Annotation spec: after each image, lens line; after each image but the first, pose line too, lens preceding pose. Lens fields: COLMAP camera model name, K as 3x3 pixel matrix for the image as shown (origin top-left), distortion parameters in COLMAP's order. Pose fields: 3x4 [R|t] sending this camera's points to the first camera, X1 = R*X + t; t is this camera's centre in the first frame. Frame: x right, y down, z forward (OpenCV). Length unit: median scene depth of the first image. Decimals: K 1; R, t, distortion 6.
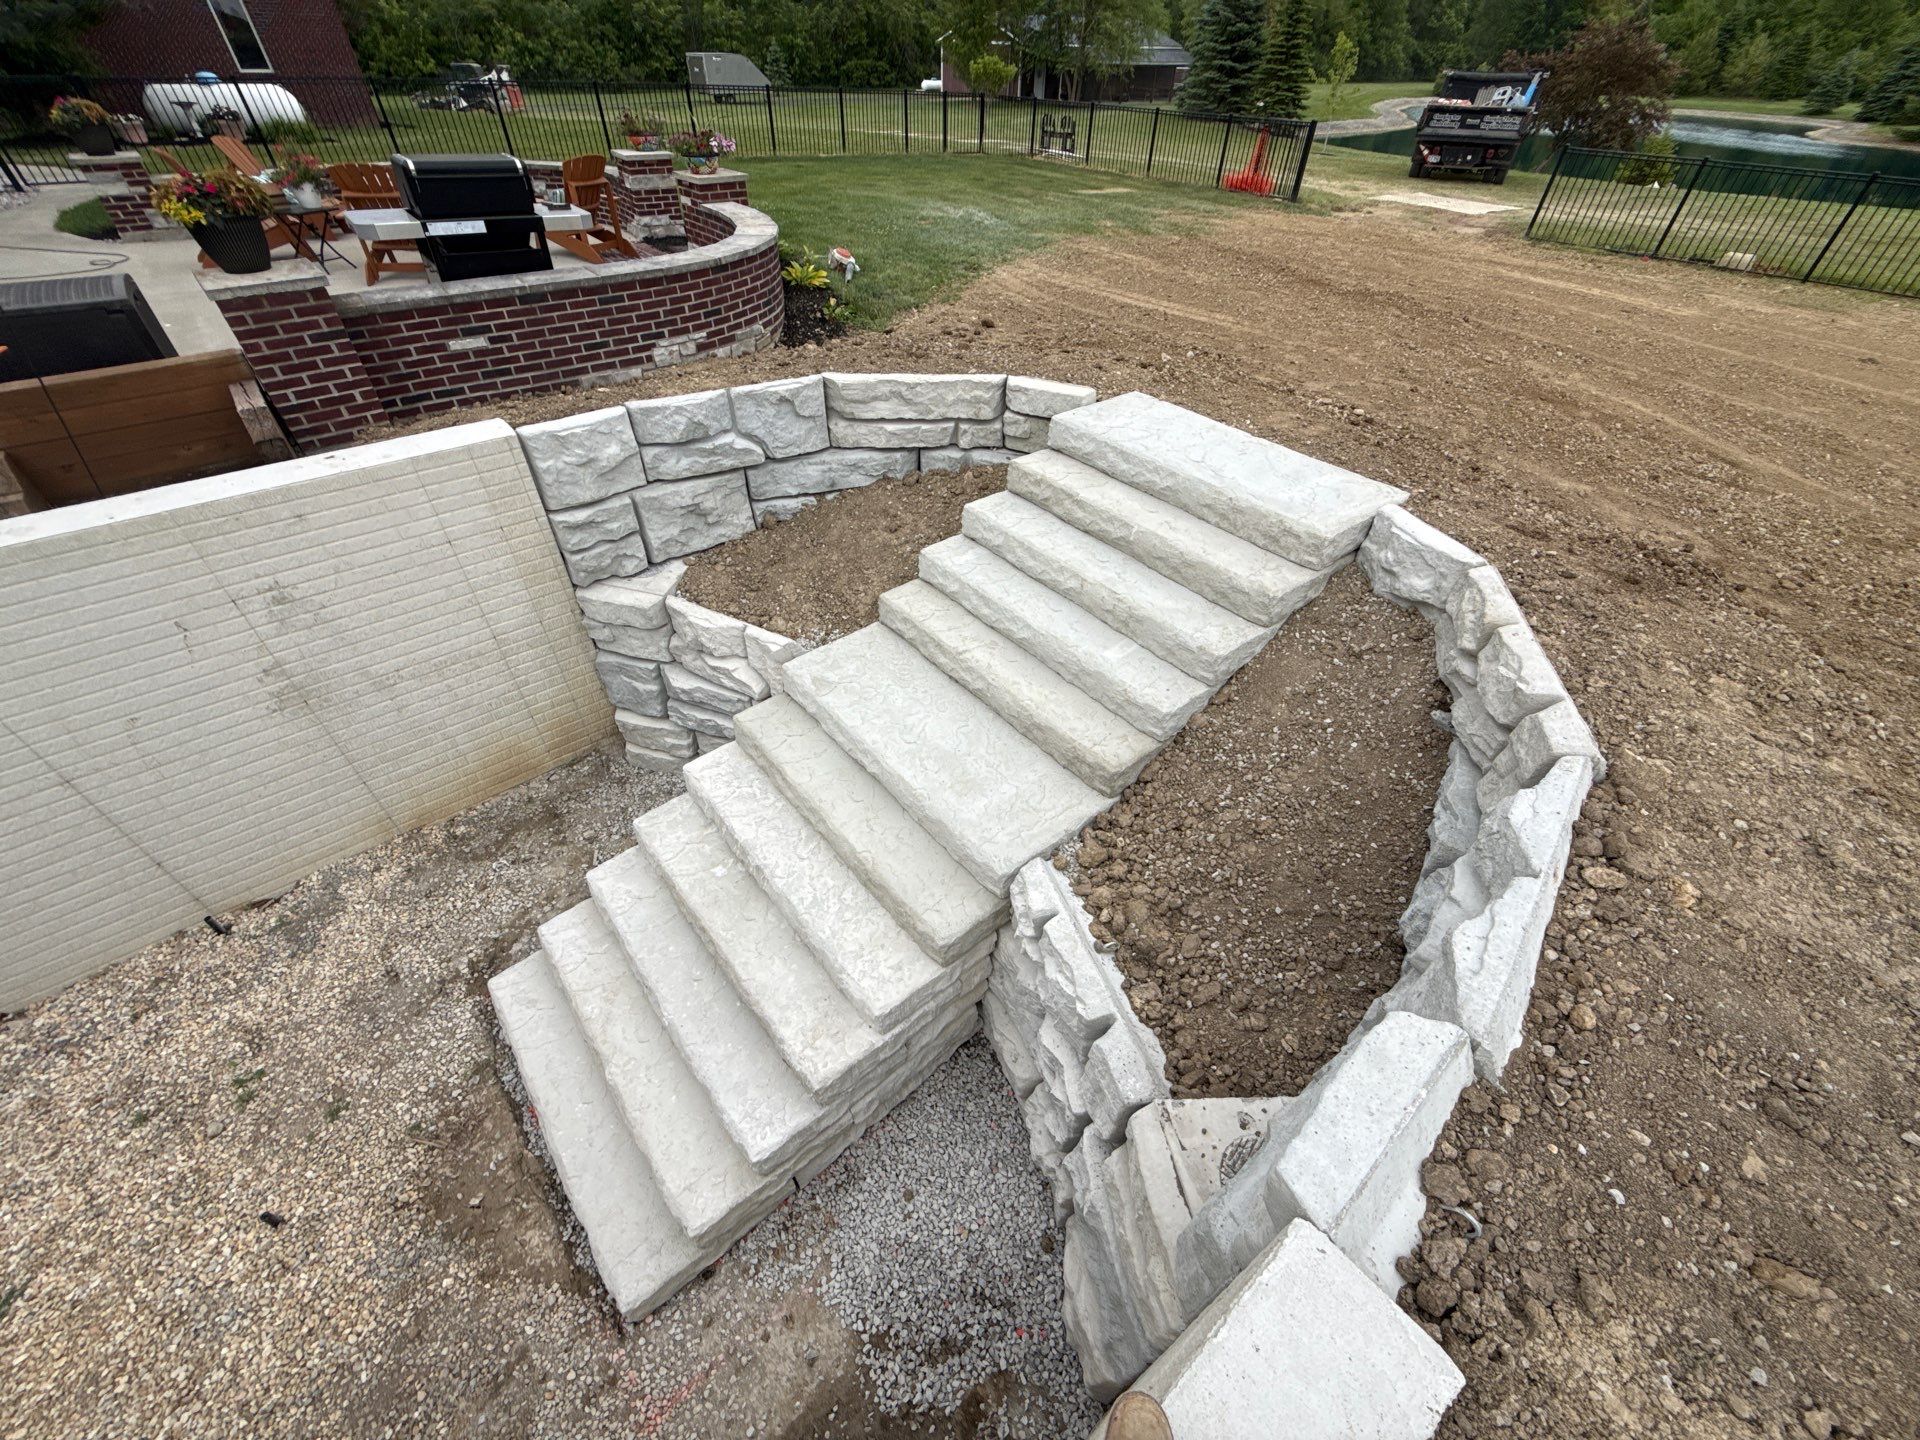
lens RADIAL K [[760.9, 0, 962.9], [0, 760.9, 717.7], [0, 0, 1]] dist [0.001405, -0.000379]
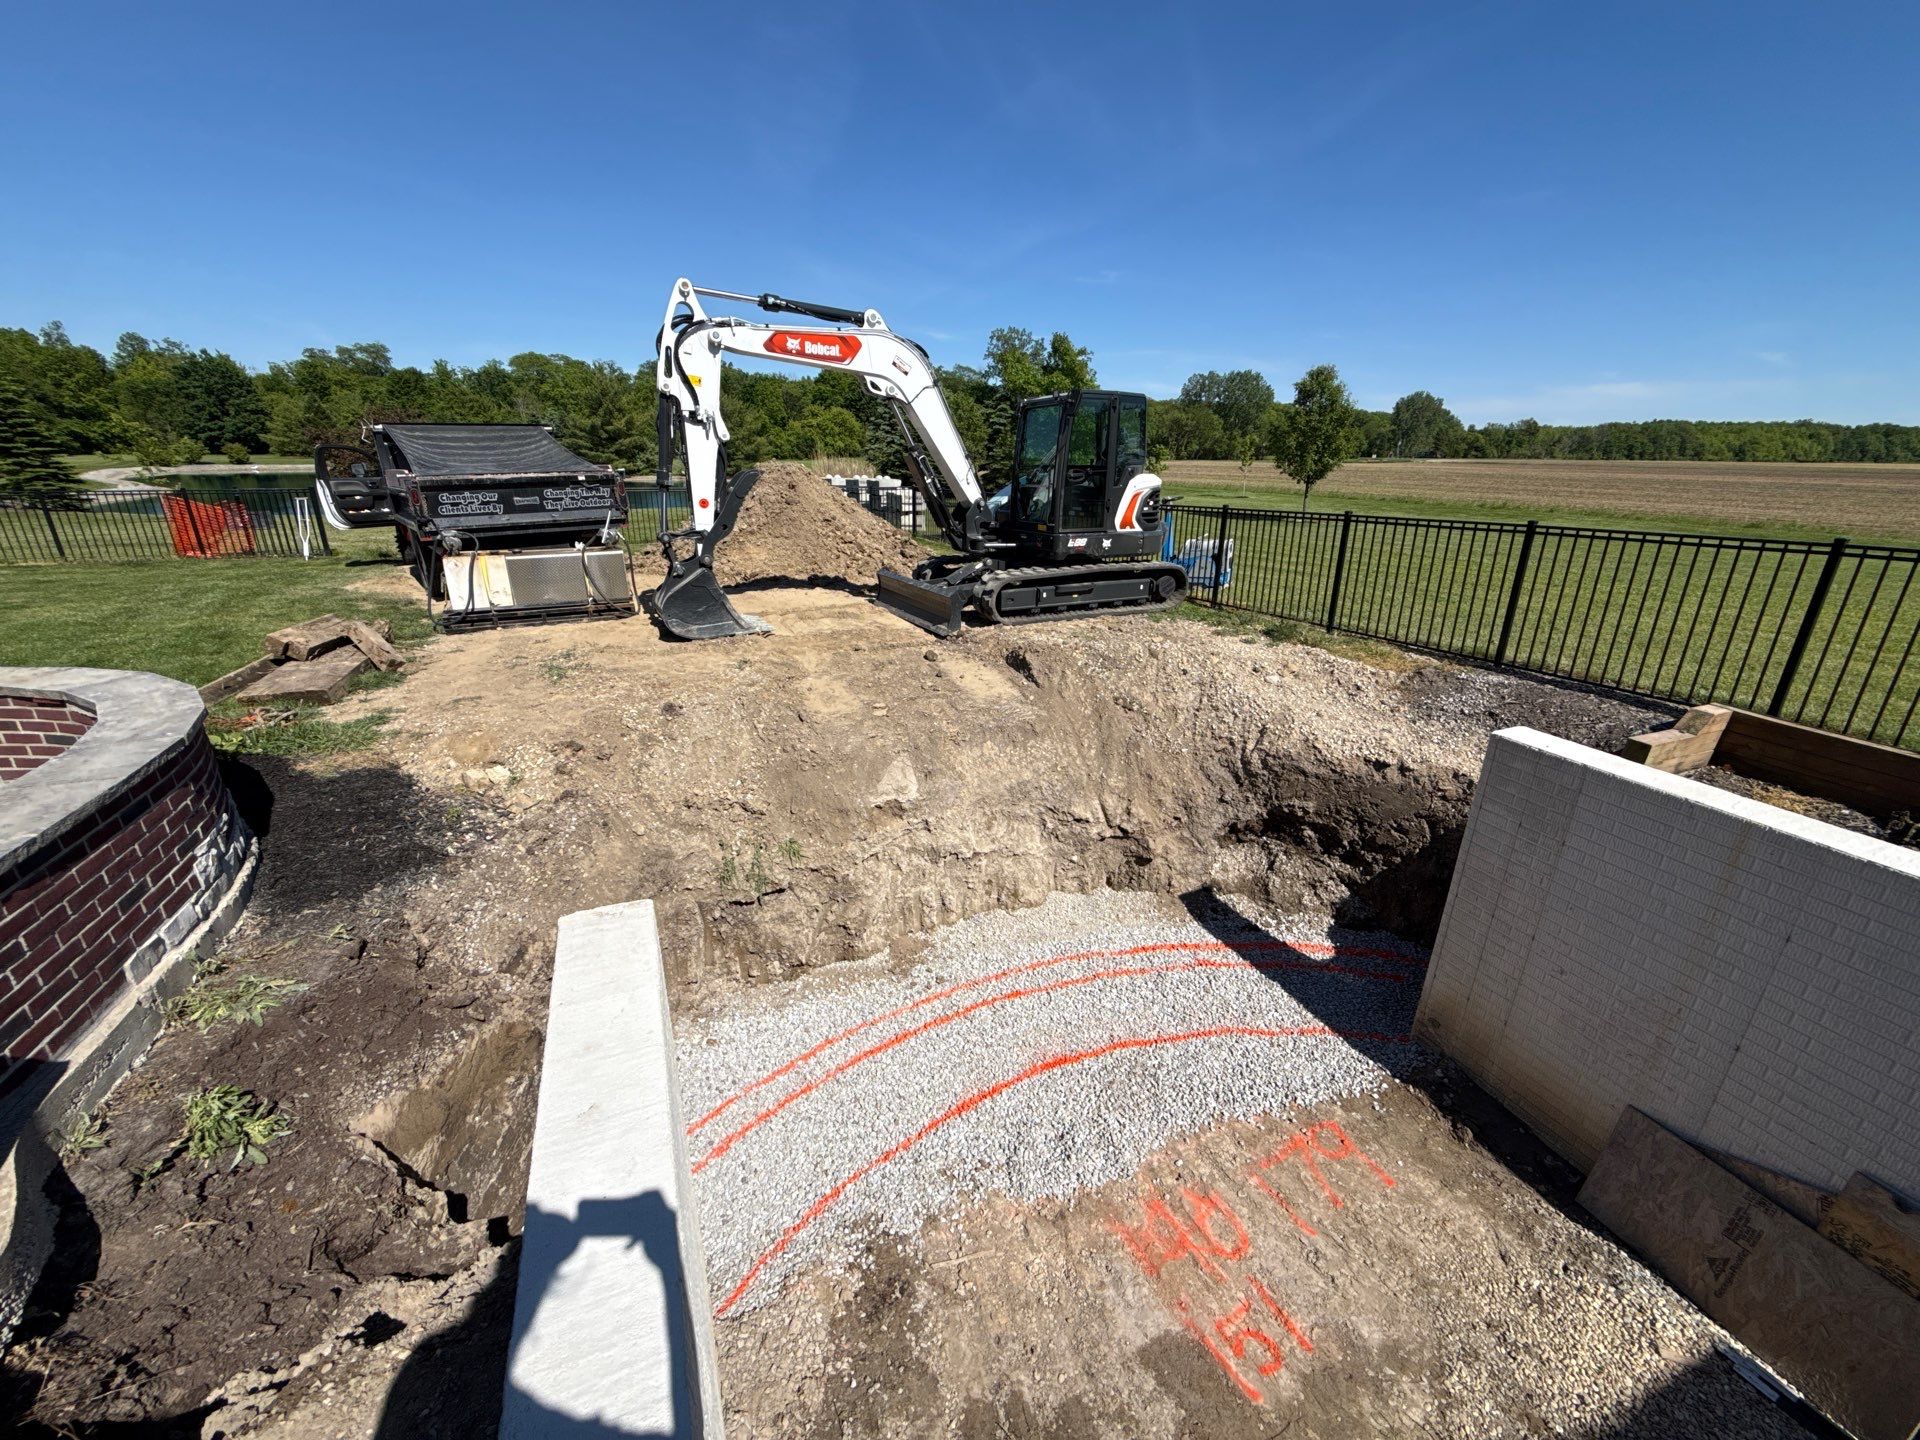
lens RADIAL K [[760.9, 0, 964.5], [0, 760.9, 716.5], [0, 0, 1]] dist [0.001405, -0.000379]
pose [[0.286262, -0.340590, 0.895574, -1.074489], [0.631062, 0.770347, 0.091253, -0.386278], [-0.720982, 0.539040, 0.435454, 0.411550]]
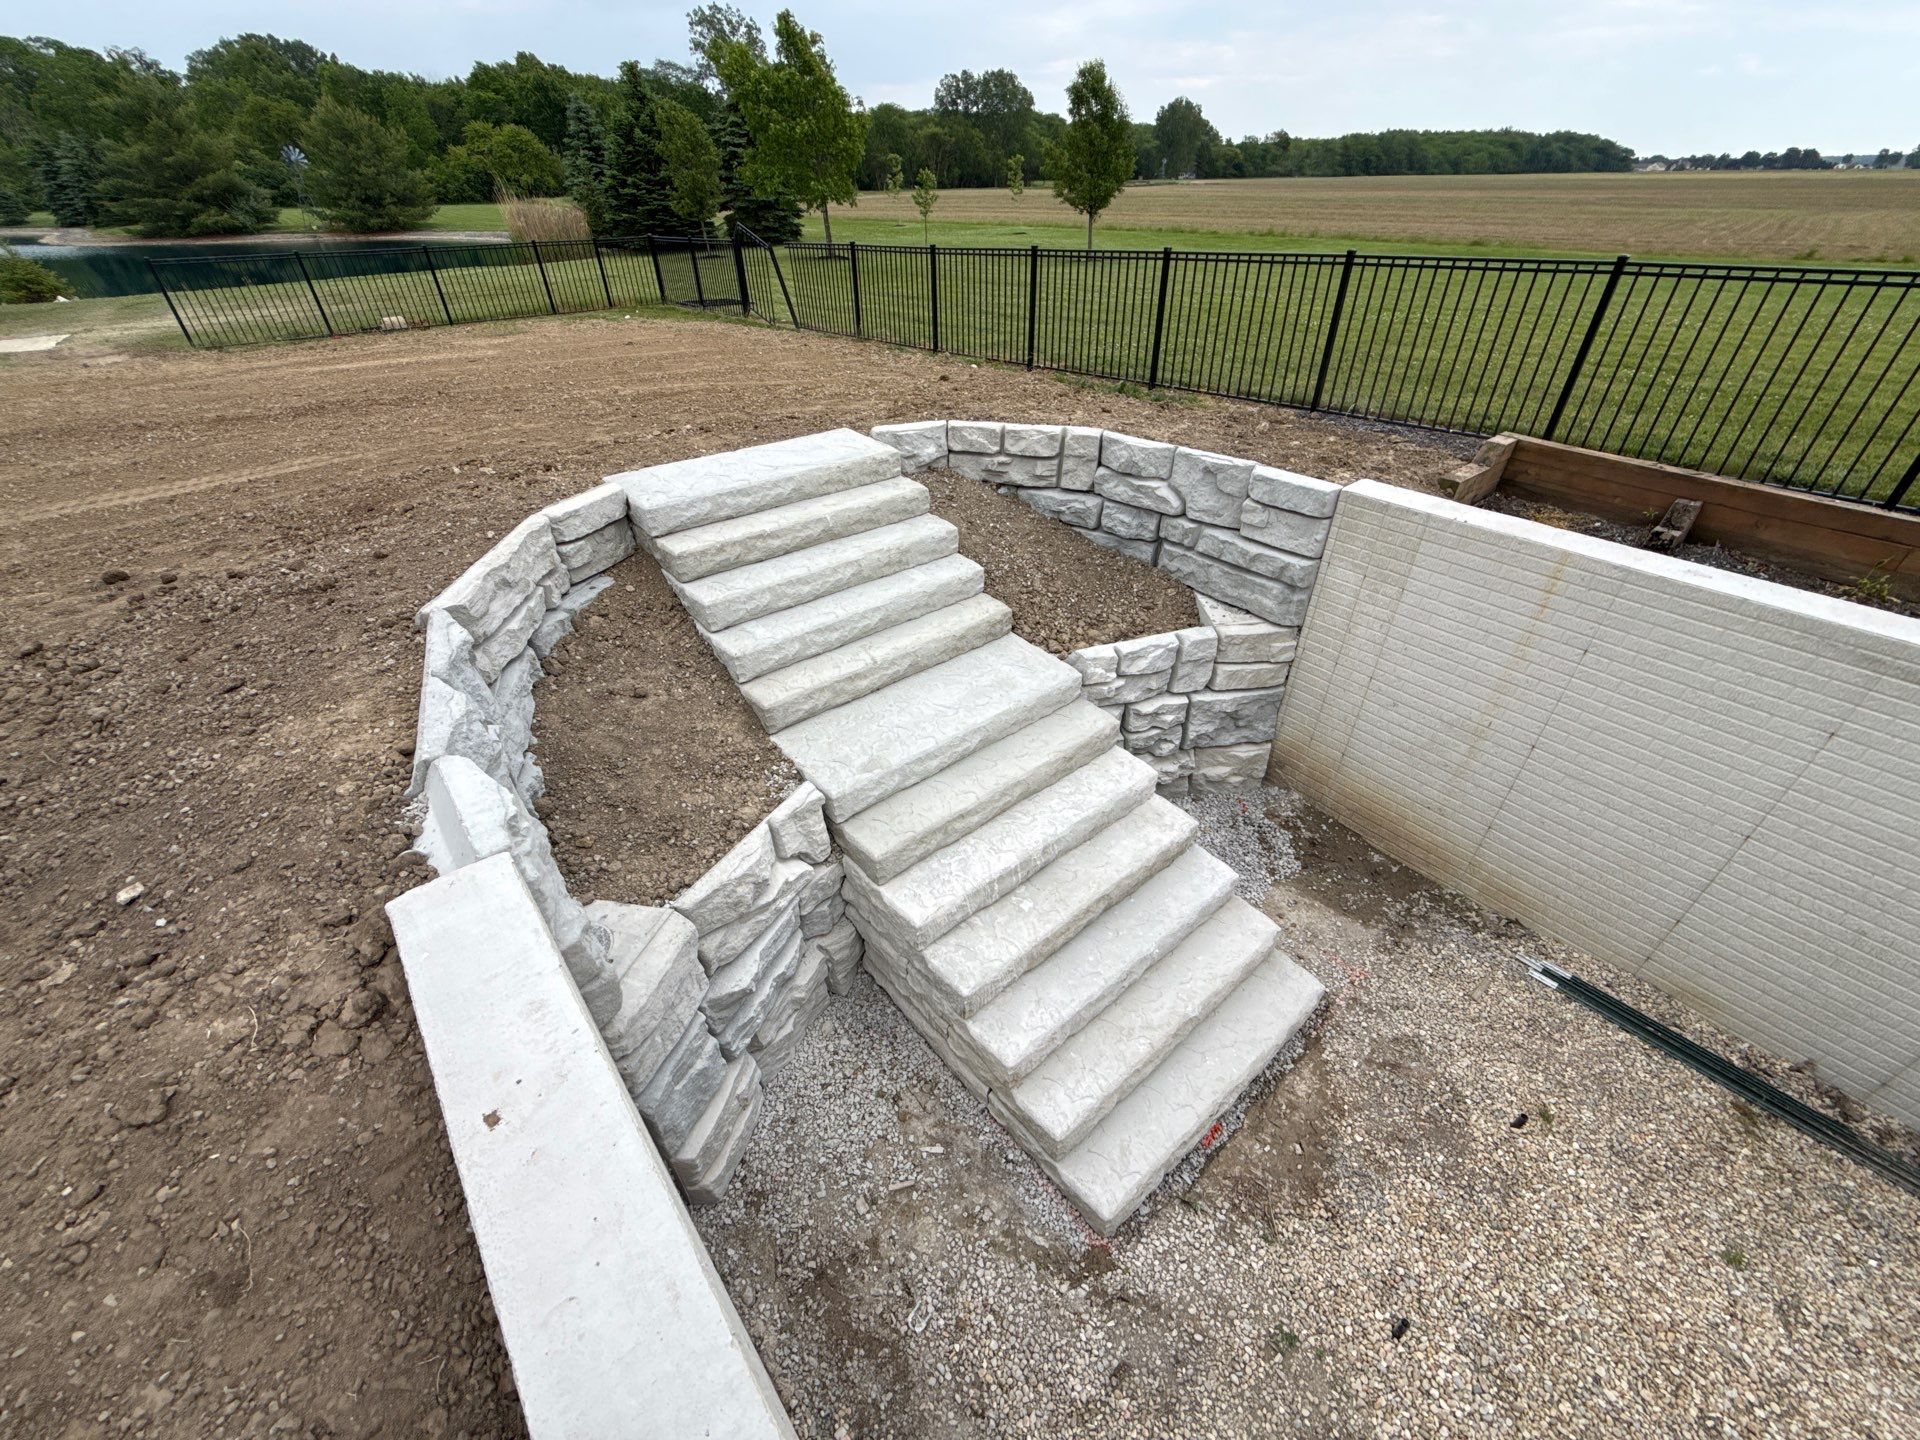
lens RADIAL K [[760.9, 0, 963.5], [0, 760.9, 718.0], [0, 0, 1]] dist [0.001405, -0.000379]
pose [[0.004149, -0.600694, 0.799468, -0.968247], [0.669609, 0.595446, 0.443923, -0.454838], [-0.742702, 0.533490, 0.404701, 0.496089]]
